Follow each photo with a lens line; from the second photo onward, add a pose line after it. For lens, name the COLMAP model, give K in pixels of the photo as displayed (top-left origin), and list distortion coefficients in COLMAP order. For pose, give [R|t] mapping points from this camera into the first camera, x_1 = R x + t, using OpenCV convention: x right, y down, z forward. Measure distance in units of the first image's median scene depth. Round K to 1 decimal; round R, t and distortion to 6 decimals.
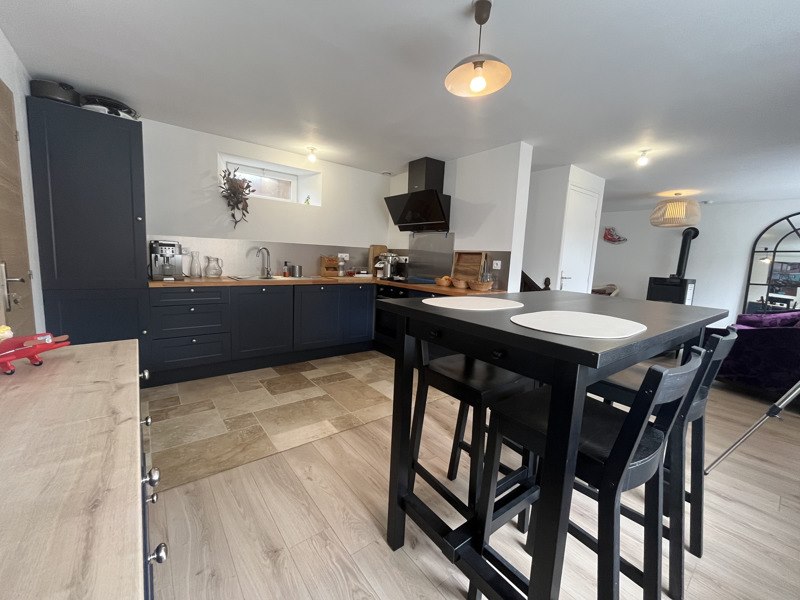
lens RADIAL K [[325.8, 0, 401.1], [0, 325.8, 297.8], [0, 0, 1]] dist [0.001425, 0.000431]
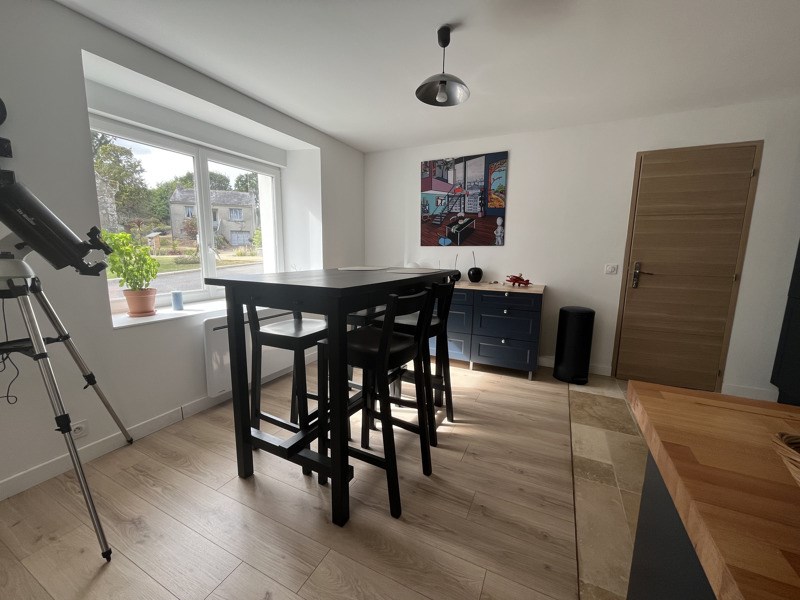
lens RADIAL K [[325.8, 0, 400.3], [0, 325.8, 300.4], [0, 0, 1]] dist [0.001425, 0.000431]
pose [[-0.898731, 0.011741, -0.438344, 0.416349], [-0.109681, 0.961847, 0.250639, -0.103585], [0.424562, 0.273335, -0.863154, 0.999659]]
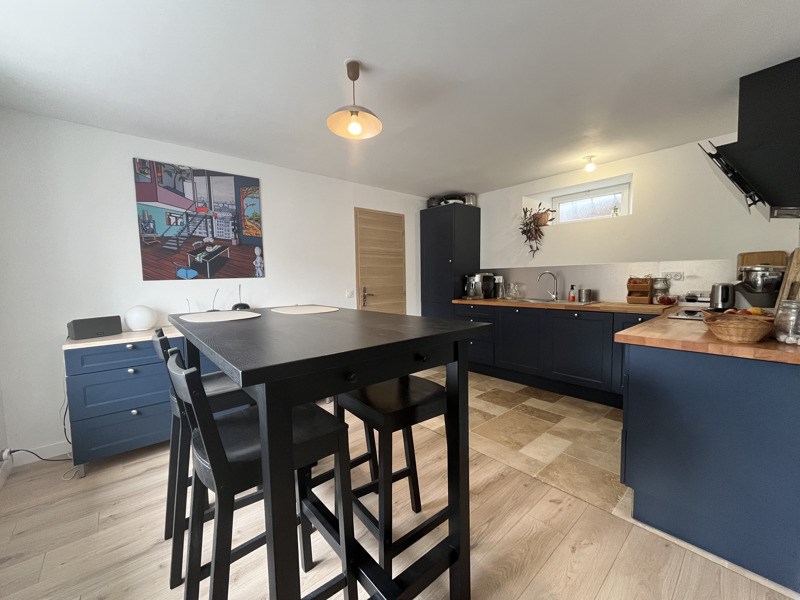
lens RADIAL K [[325.8, 0, 400.0], [0, 325.8, 299.2], [0, 0, 1]] dist [0.001425, 0.000431]
pose [[0.052800, 0.019121, -0.998422, 0.656178], [-0.105869, 0.994289, 0.013443, -0.036341], [0.992977, 0.104992, 0.054523, 0.537513]]
